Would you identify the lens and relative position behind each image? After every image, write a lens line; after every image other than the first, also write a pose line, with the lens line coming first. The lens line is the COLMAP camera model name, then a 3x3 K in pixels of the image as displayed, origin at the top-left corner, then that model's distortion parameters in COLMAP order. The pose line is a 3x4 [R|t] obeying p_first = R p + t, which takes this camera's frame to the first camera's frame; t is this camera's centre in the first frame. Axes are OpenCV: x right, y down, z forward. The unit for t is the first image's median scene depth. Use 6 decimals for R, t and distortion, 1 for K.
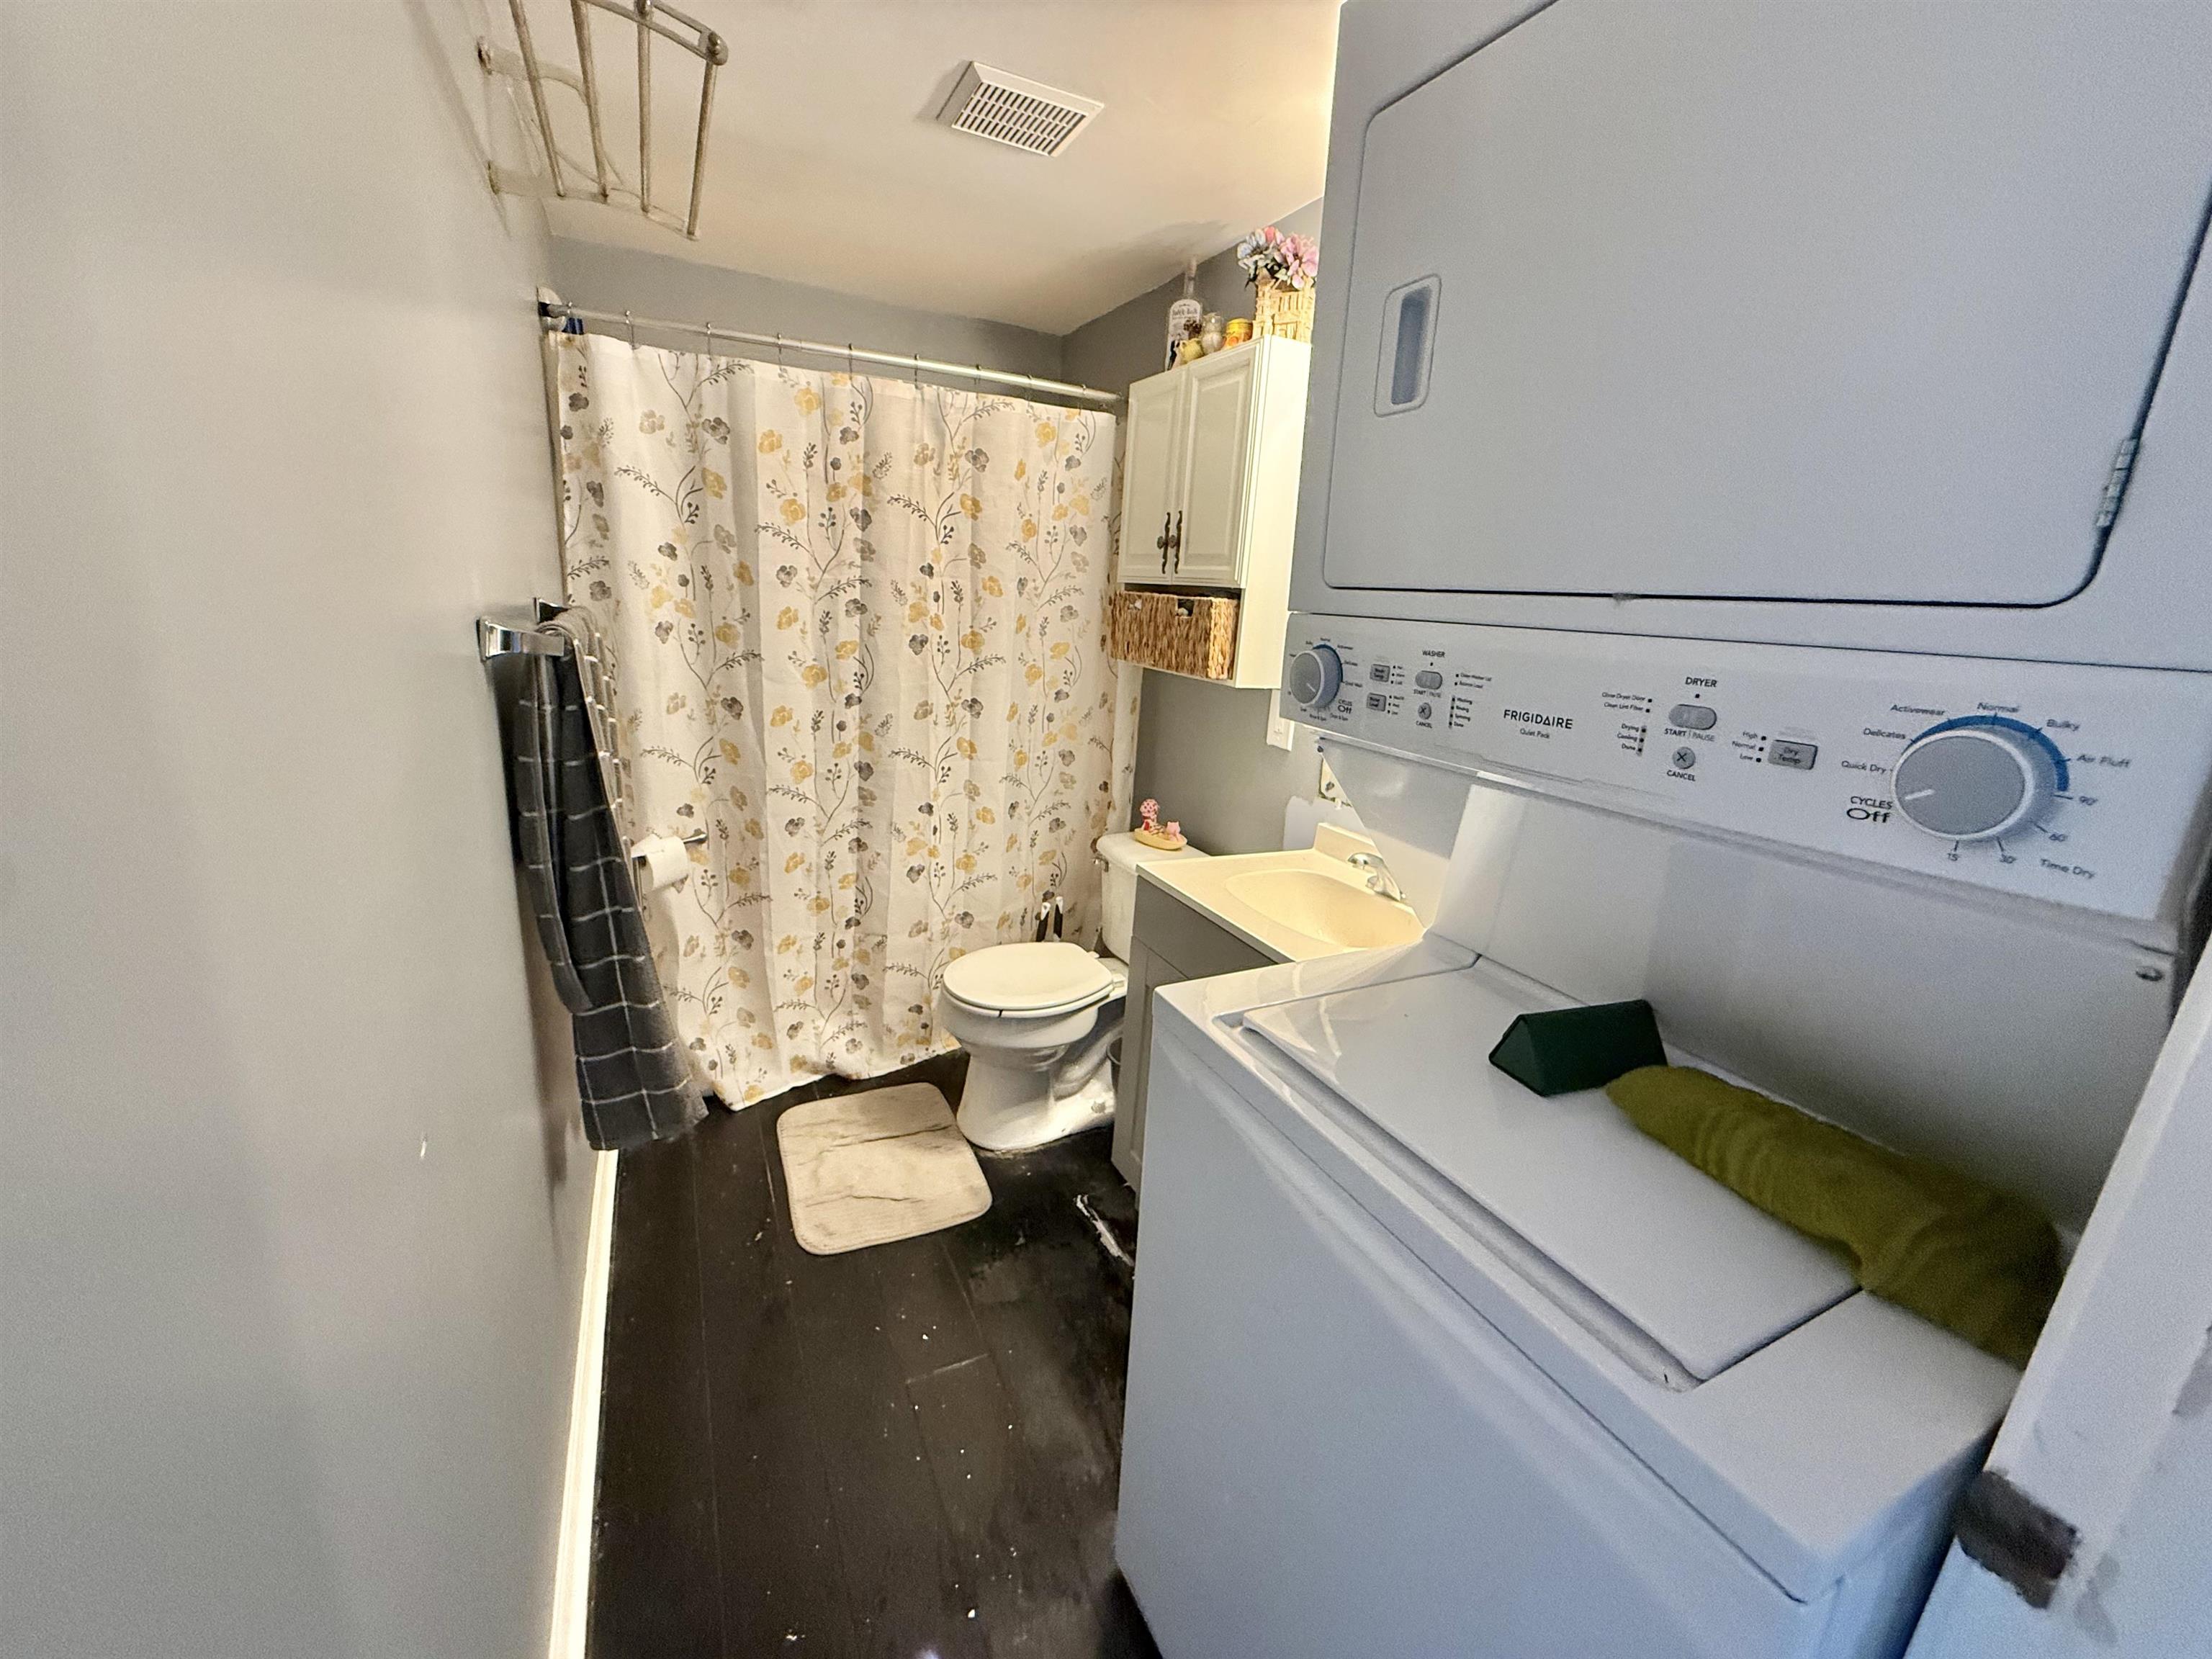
lens RADIAL K [[882.8, 0, 1107.2], [0, 882.8, 827.4], [0, 0, 1]] dist [-0.000159, 0.000355]
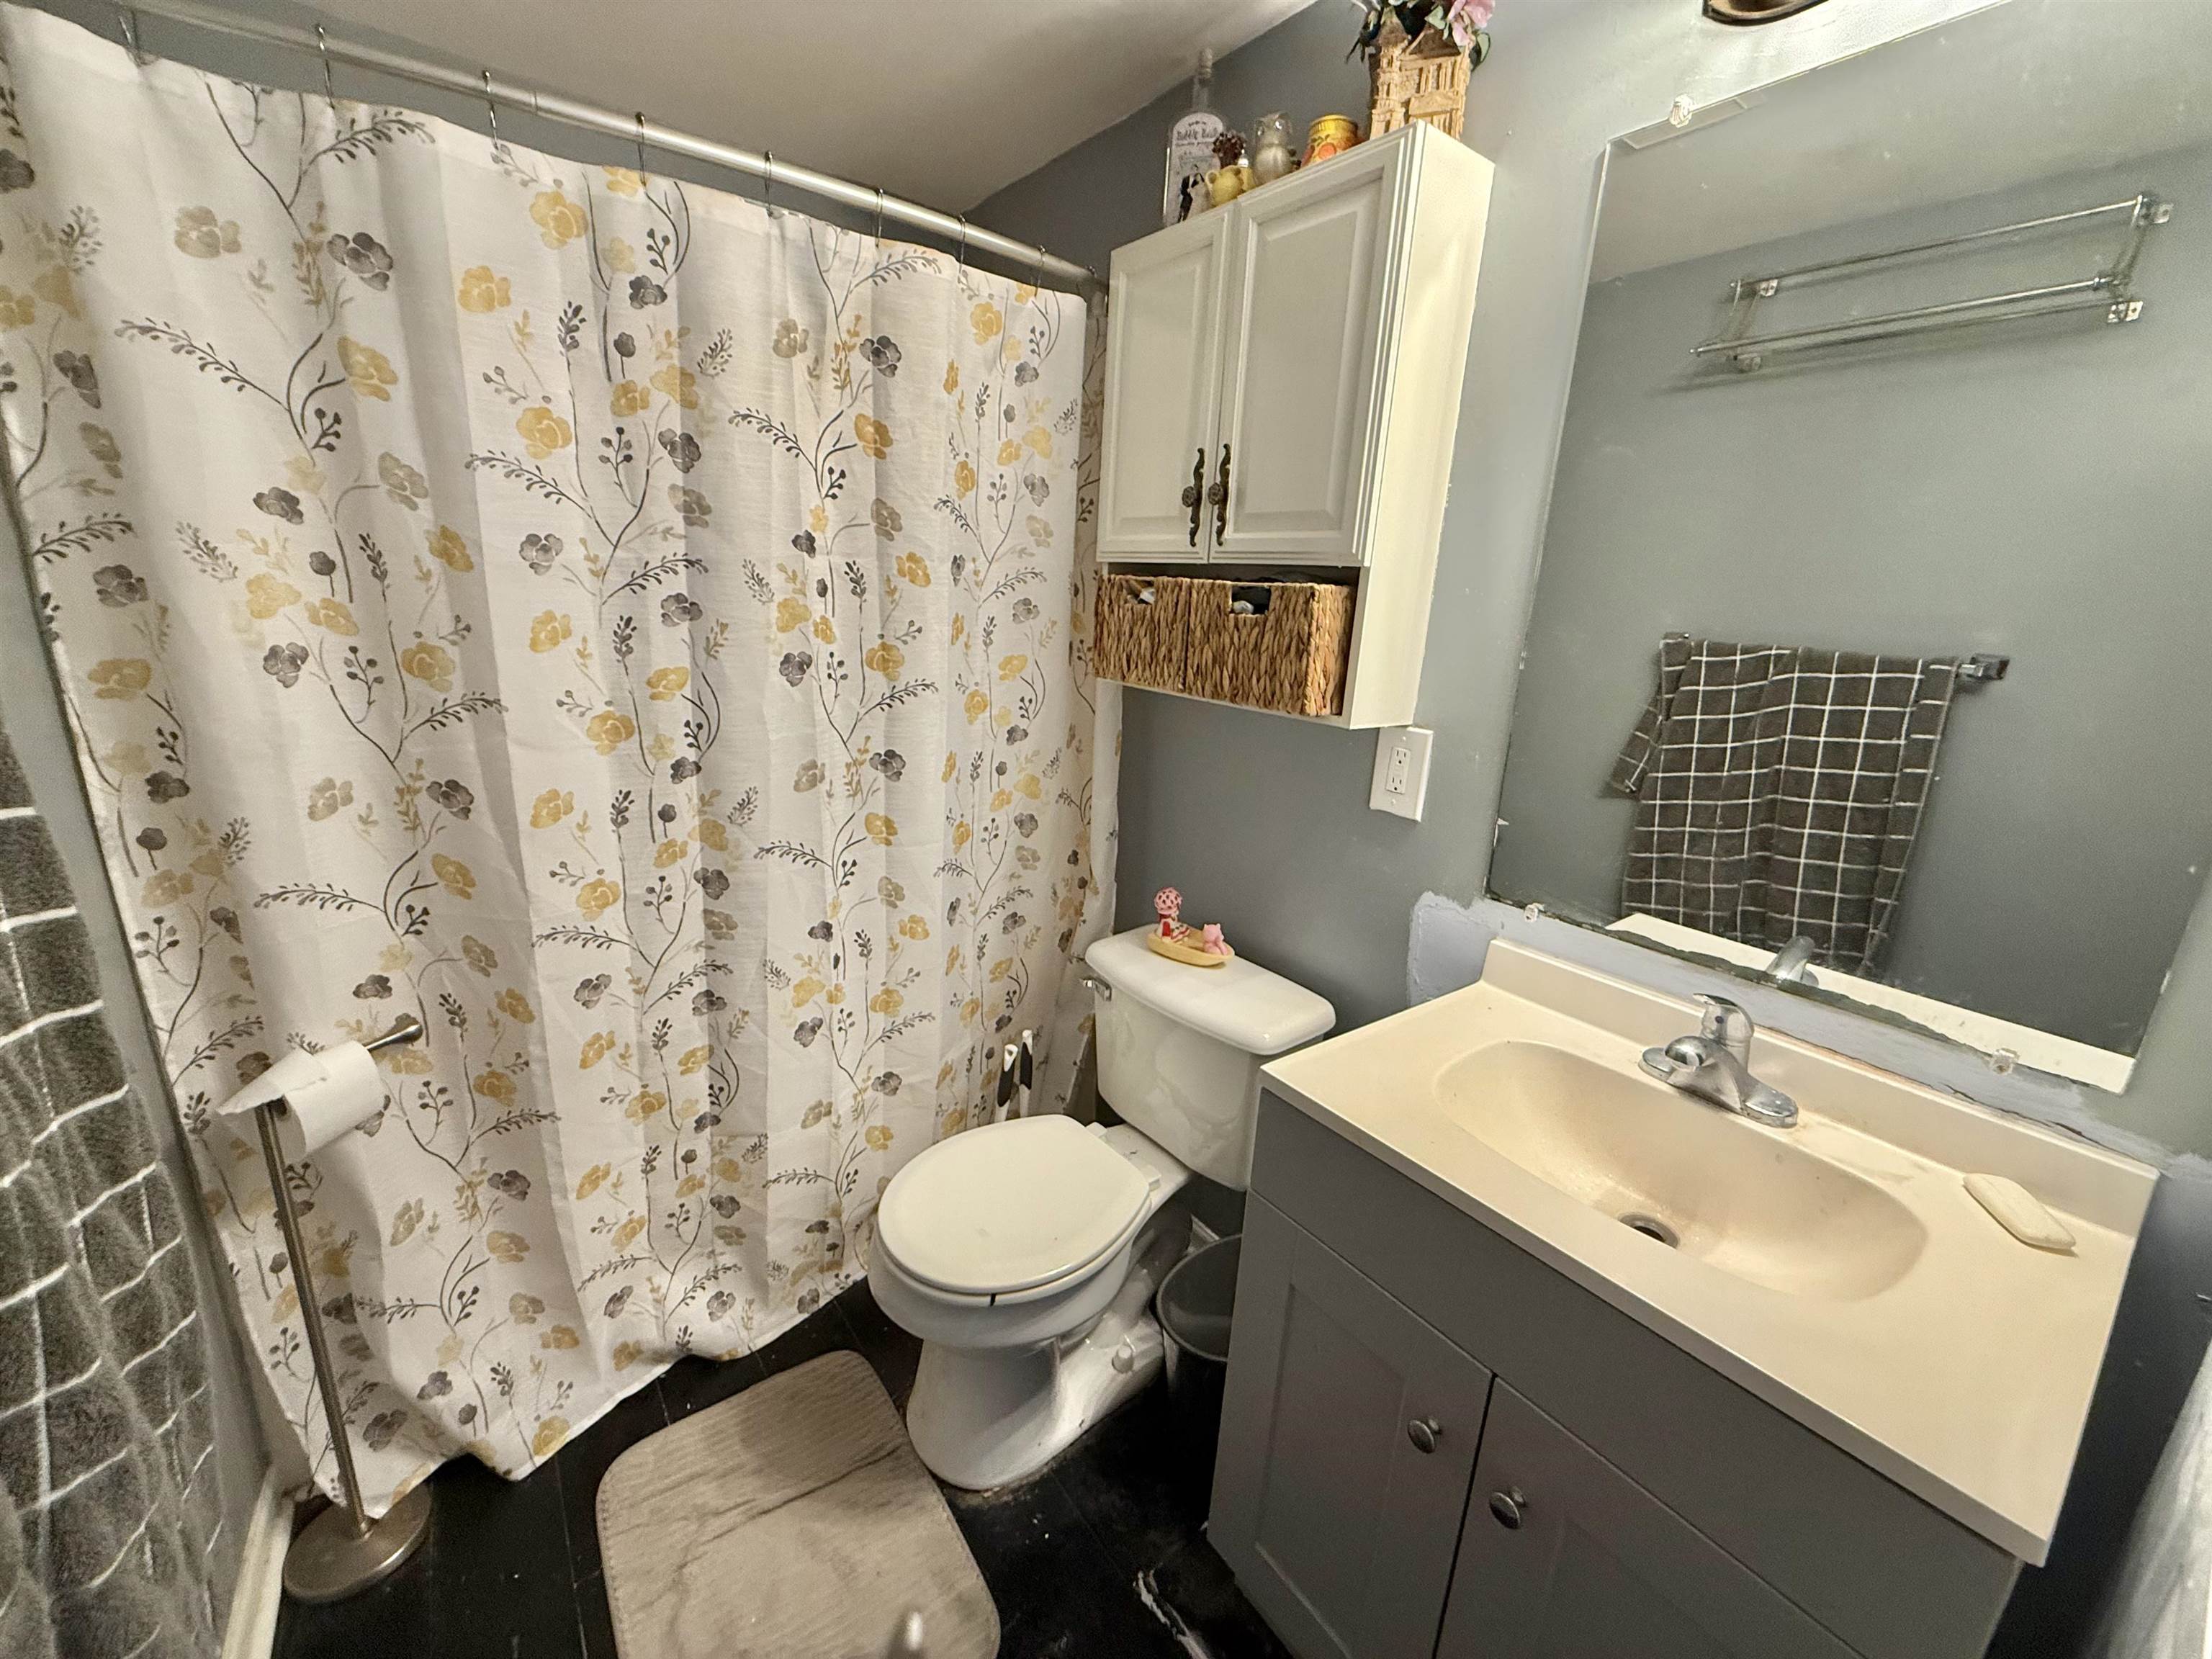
lens RADIAL K [[882.8, 0, 1105.3], [0, 882.8, 828.7], [0, 0, 1]] dist [-0.000159, 0.000355]
pose [[0.983273, -0.060908, 0.171650, -0.120820], [0.058237, 0.998091, 0.020560, -0.102593], [-0.172575, -0.010219, 0.984943, 0.387280]]
